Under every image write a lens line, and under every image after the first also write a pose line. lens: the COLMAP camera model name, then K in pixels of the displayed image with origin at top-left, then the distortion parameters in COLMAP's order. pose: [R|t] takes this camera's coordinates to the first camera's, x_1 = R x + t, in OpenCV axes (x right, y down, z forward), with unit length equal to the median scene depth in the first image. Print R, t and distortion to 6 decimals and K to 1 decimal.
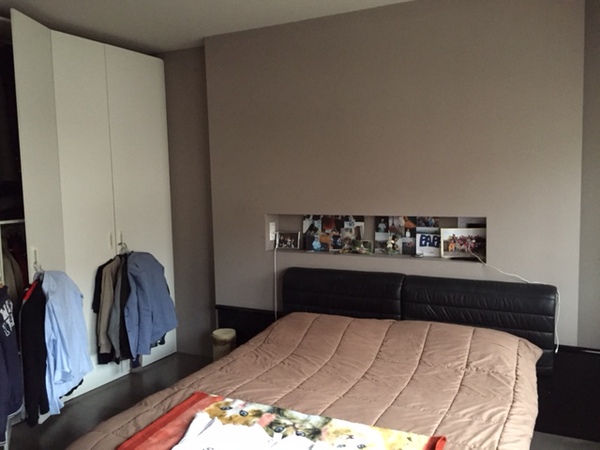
lens RADIAL K [[519.3, 0, 300.0], [0, 519.3, 225.0], [0, 0, 1]] dist [0.102232, -0.138448]
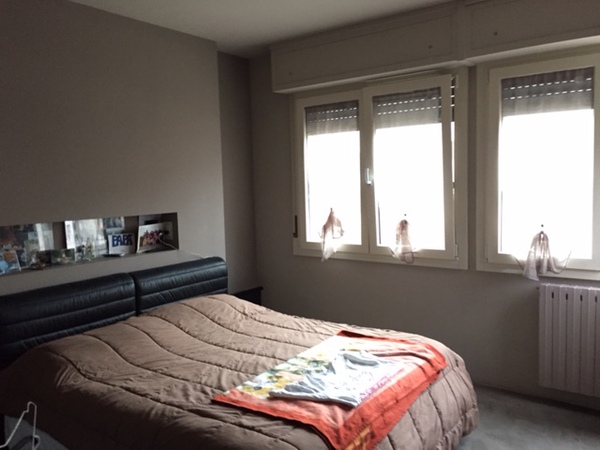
lens RADIAL K [[519.3, 0, 300.0], [0, 519.3, 225.0], [0, 0, 1]] dist [0.102232, -0.138448]
pose [[0.156808, -0.066793, 0.985368, -0.771996], [0.111628, 0.992516, 0.049514, -0.012902], [-0.981300, 0.102230, 0.163091, 0.479309]]
